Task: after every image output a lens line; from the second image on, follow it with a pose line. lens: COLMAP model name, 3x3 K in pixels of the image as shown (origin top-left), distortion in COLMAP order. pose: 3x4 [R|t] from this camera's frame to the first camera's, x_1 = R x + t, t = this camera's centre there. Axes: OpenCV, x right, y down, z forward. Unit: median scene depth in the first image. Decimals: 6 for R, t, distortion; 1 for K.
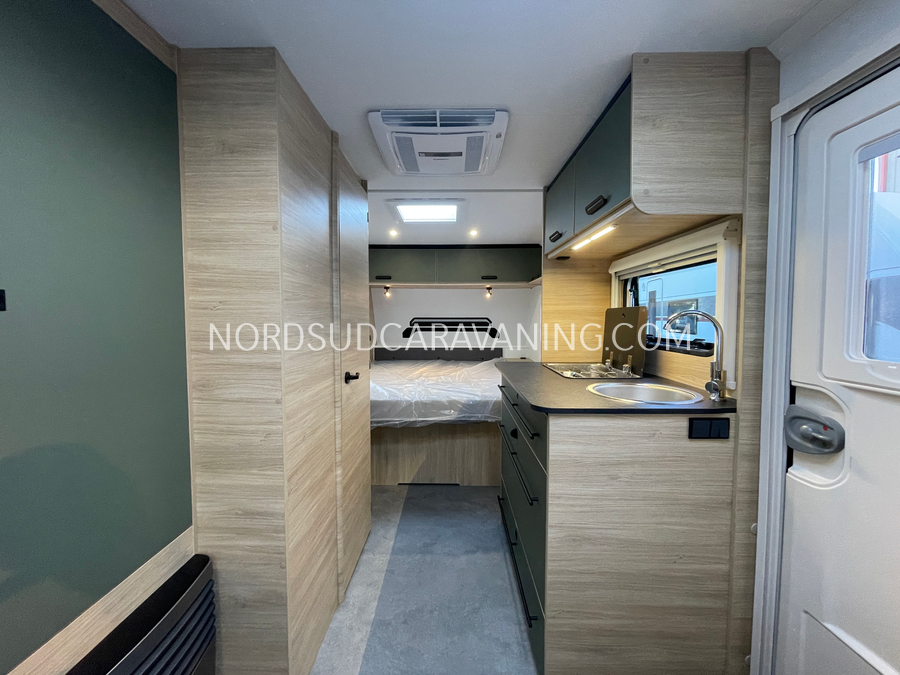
lens RADIAL K [[362.1, 0, 448.0], [0, 362.1, 333.7], [0, 0, 1]] dist [-0.001828, -0.001008]
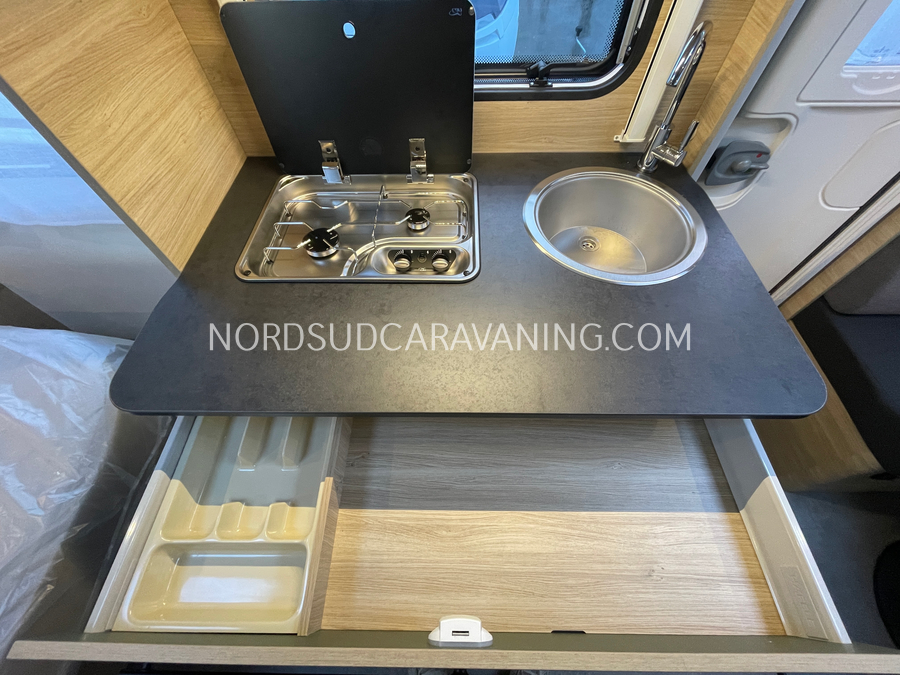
lens RADIAL K [[362.1, 0, 450.7], [0, 362.1, 332.7], [0, 0, 1]] dist [-0.001828, -0.001008]
pose [[0.000762, -0.830514, 0.556998, 0.059322], [0.064892, 0.555865, 0.828736, -0.286339], [-0.997892, 0.035513, 0.054317, 1.470468]]
